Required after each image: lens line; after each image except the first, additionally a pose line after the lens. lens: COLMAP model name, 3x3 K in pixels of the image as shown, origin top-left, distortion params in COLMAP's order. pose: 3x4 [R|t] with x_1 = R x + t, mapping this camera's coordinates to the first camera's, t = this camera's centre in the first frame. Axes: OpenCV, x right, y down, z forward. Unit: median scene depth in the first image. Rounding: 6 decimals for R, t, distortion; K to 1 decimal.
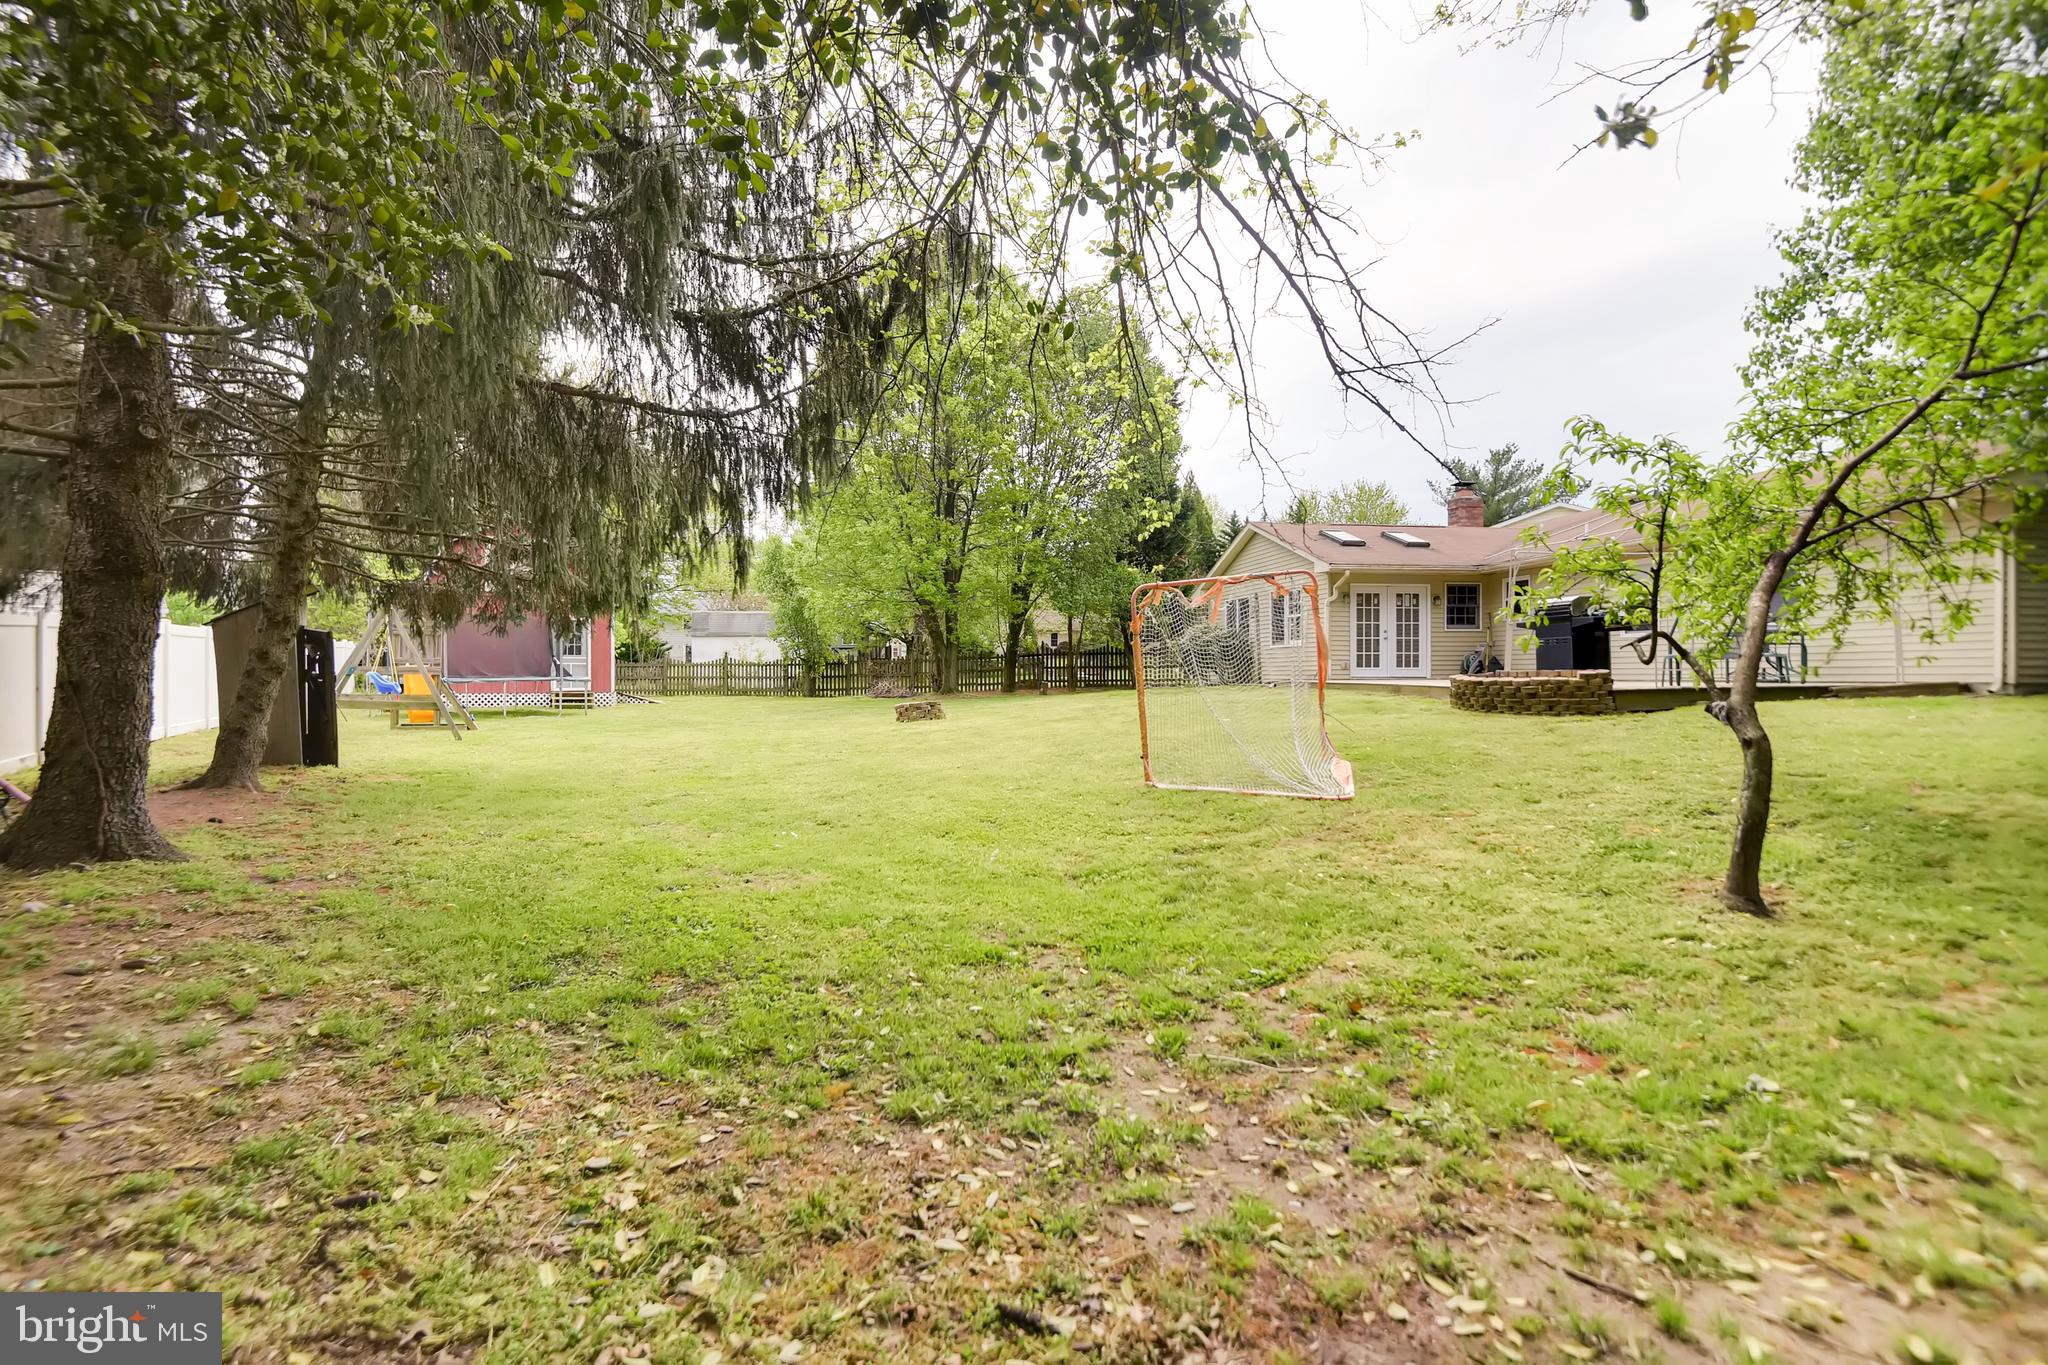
lens RADIAL K [[1050.1, 0, 1024.0], [0, 1050.1, 682.5], [0, 0, 1]] dist [-0.002202, -0.000677]
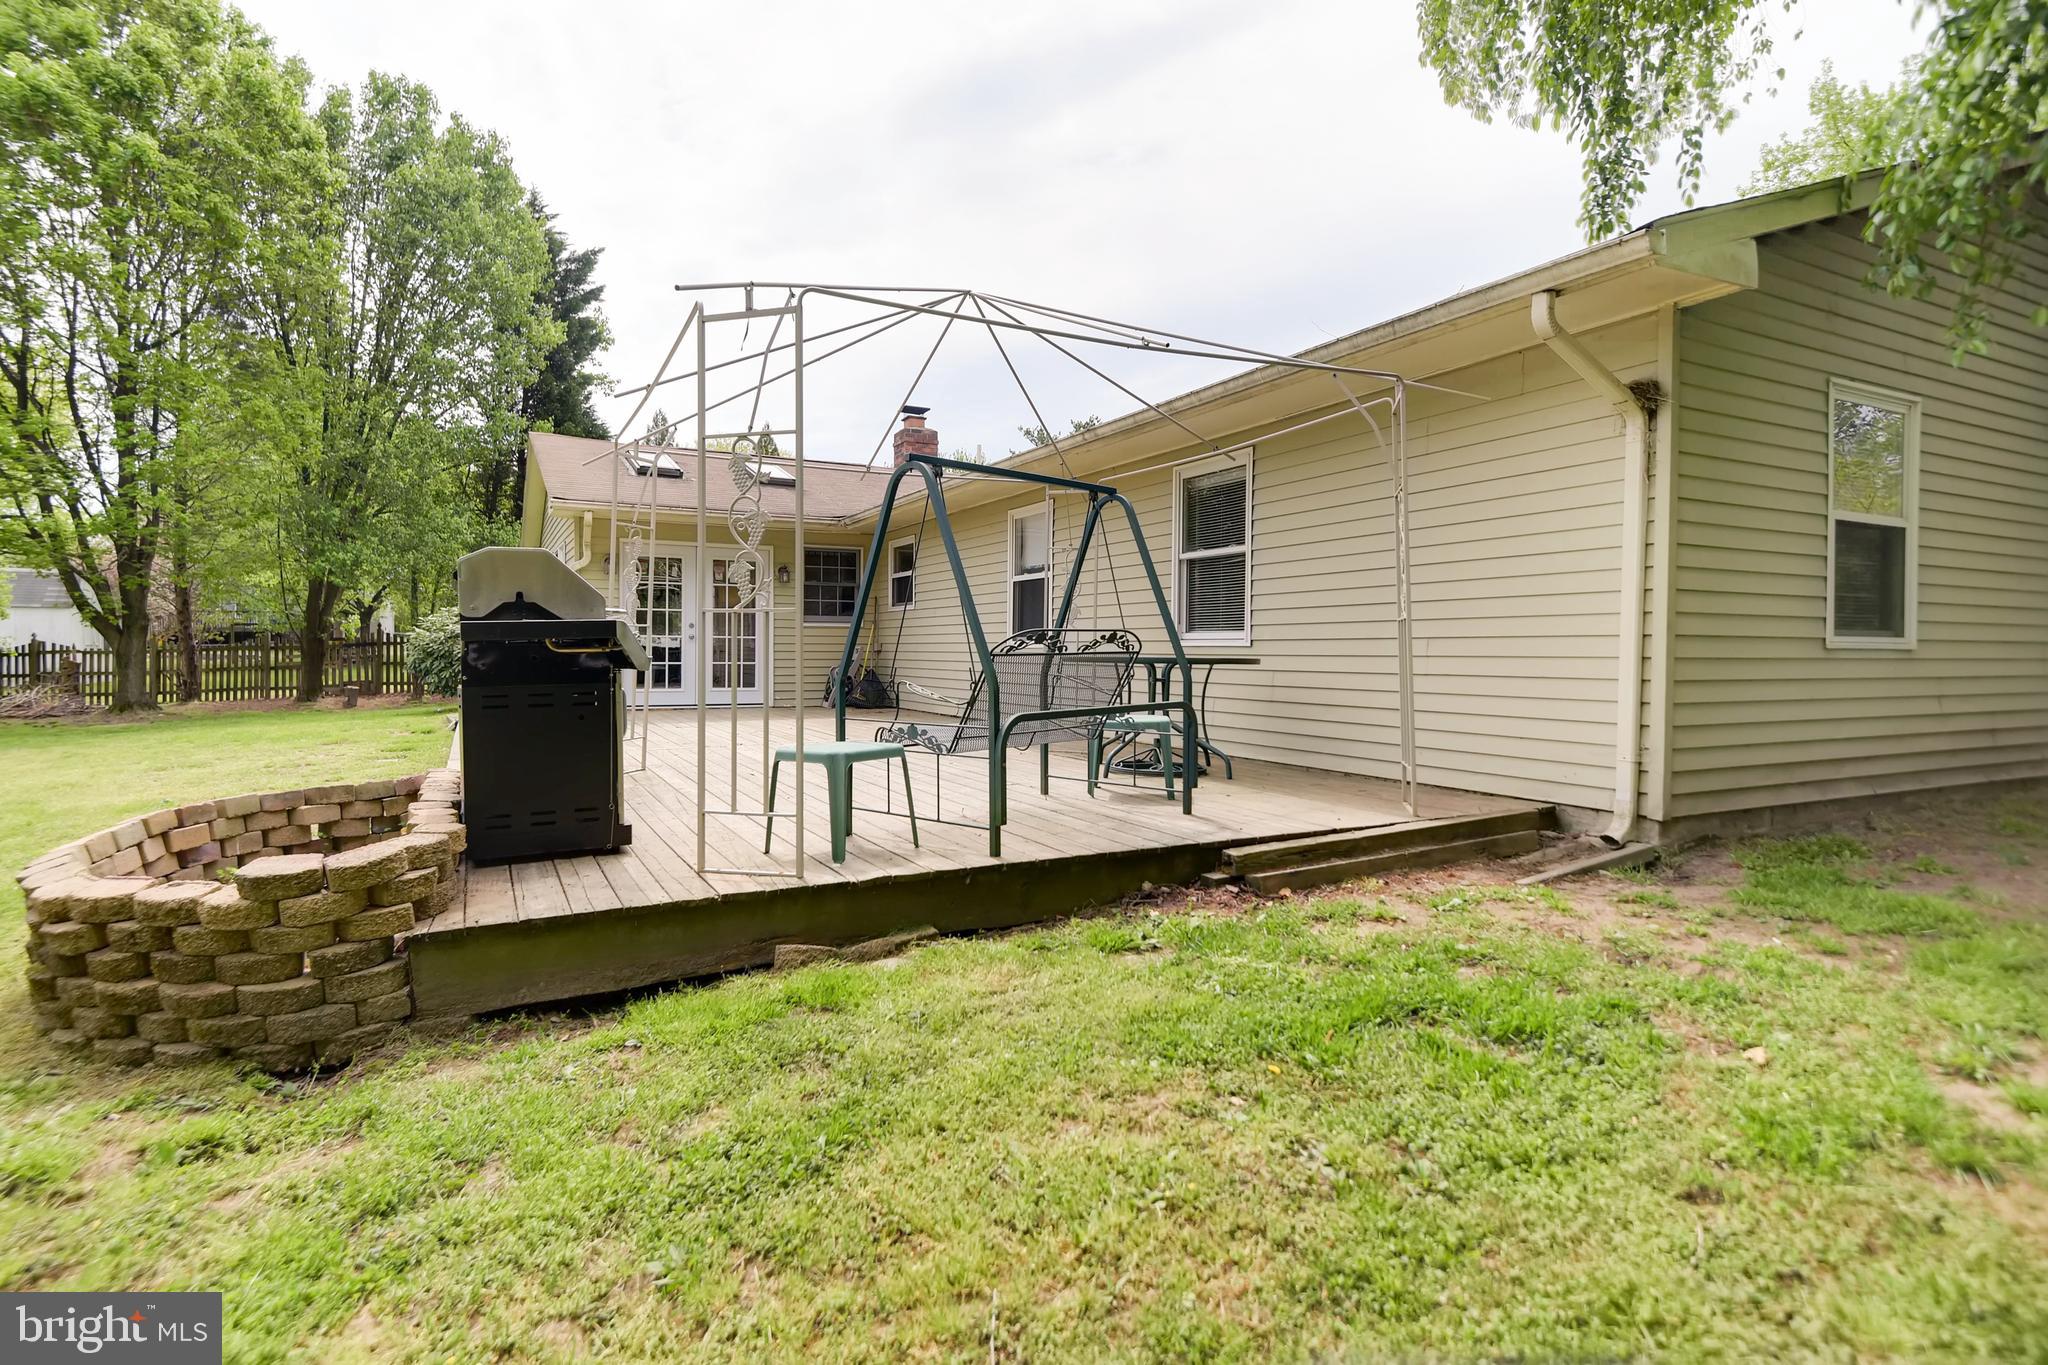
lens RADIAL K [[1050.1, 0, 1024.0], [0, 1050.1, 682.5], [0, 0, 1]] dist [-0.002202, -0.000677]
pose [[0.950744, -0.001805, 0.309973, 0.339020], [-0.005169, 0.999752, 0.021675, -0.030931], [-0.309935, -0.022210, 0.950498, 0.396460]]
